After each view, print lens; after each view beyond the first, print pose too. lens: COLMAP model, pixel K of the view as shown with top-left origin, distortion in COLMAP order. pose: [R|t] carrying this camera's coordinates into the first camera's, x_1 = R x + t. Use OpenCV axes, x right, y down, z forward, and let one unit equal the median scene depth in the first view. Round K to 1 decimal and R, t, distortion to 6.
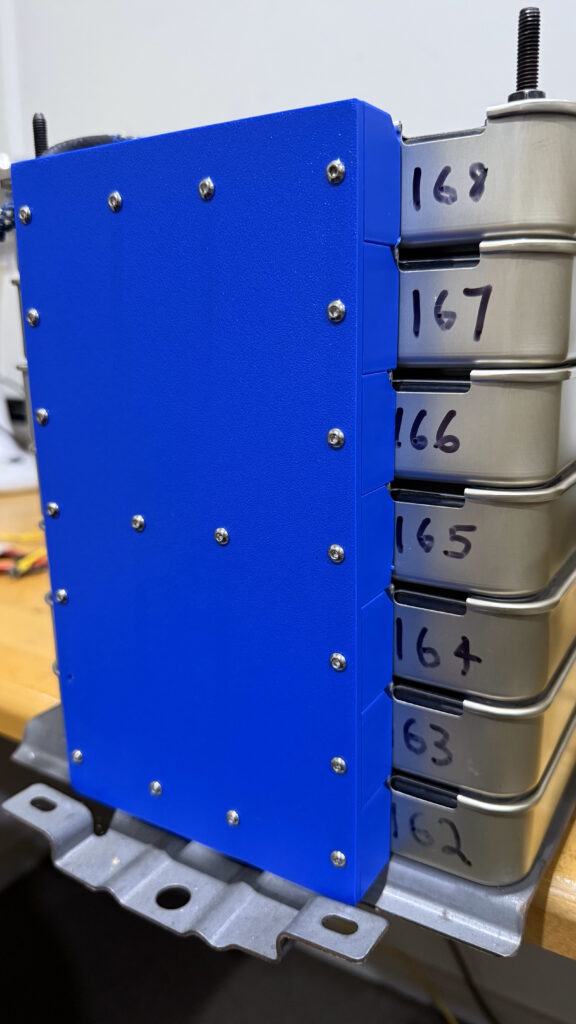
lens RADIAL K [[749.2, 0, 286.9], [0, 749.2, 509.8], [0, 0, 1]] dist [0.076619, -0.248921]
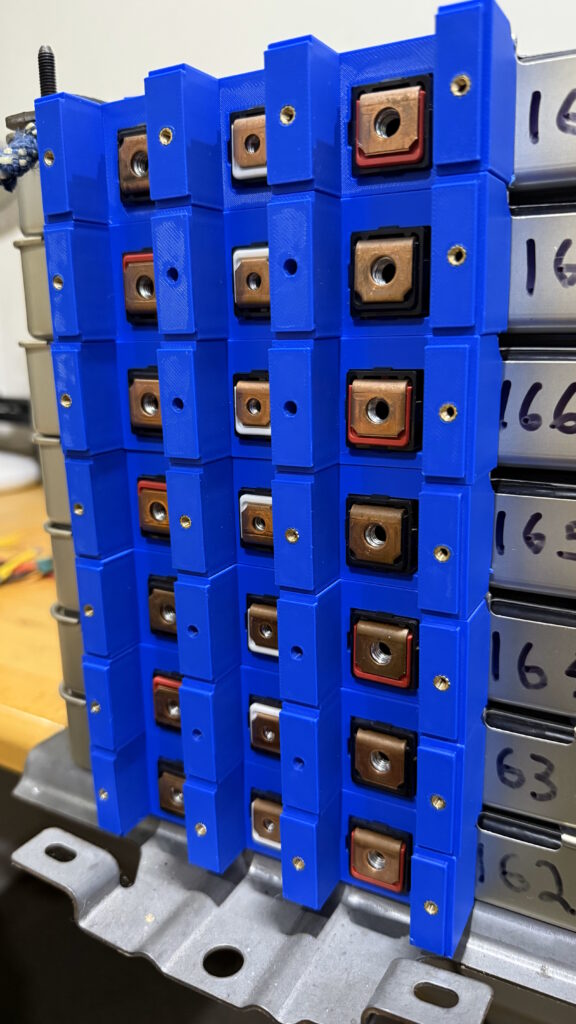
lens RADIAL K [[761.1, 0, 283.5], [0, 761.1, 512.6], [0, 0, 1]] dist [-0.037010, -0.008436]
pose [[0.998780, -0.011547, 0.048002, -0.137330], [0.011412, 0.999930, 0.003088, 0.004943], [-0.048035, -0.002537, 0.998842, 0.169048]]
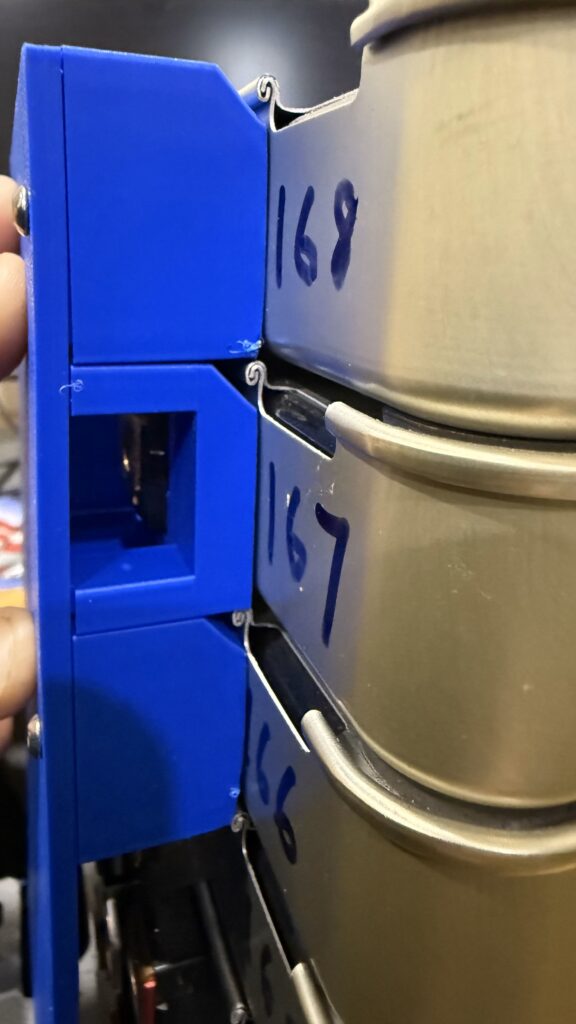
lens RADIAL K [[740.2, 0, 283.9], [0, 740.2, 409.5], [0, 0, 1]] dist [0.004000, -0.002962]
pose [[0.782641, 0.180690, -0.595671, 0.398006], [-0.200115, 0.979179, 0.034096, -0.317694], [0.589429, 0.092518, 0.802504, 0.624308]]
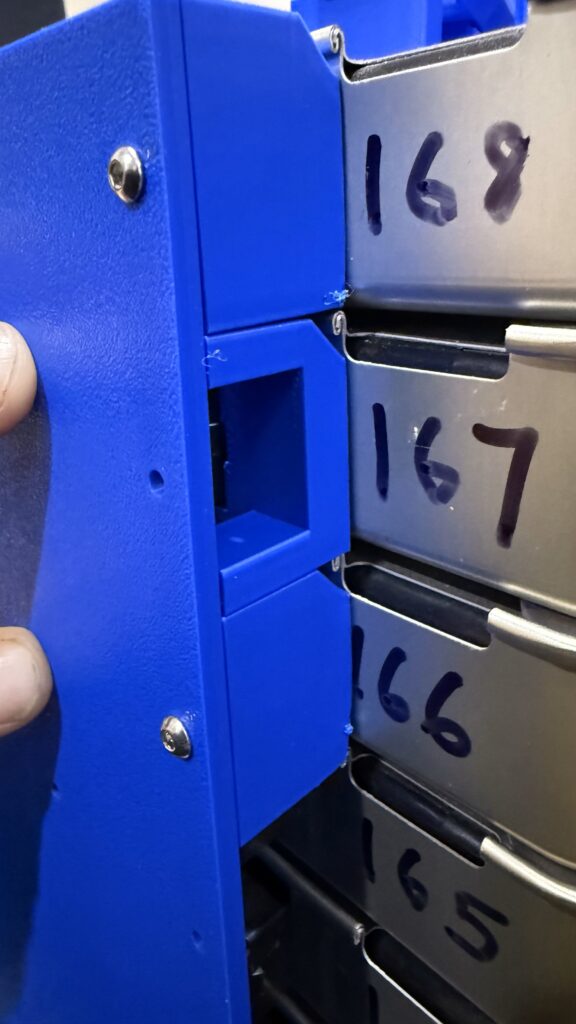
lens RADIAL K [[740.2, 0, 283.9], [0, 740.2, 409.5], [0, 0, 1]] dist [0.004000, -0.002962]
pose [[0.967812, 0.039500, -0.248554, 0.213482], [-0.034192, 0.999086, 0.025637, -0.280598], [0.249339, -0.016314, 0.968279, 0.525404]]
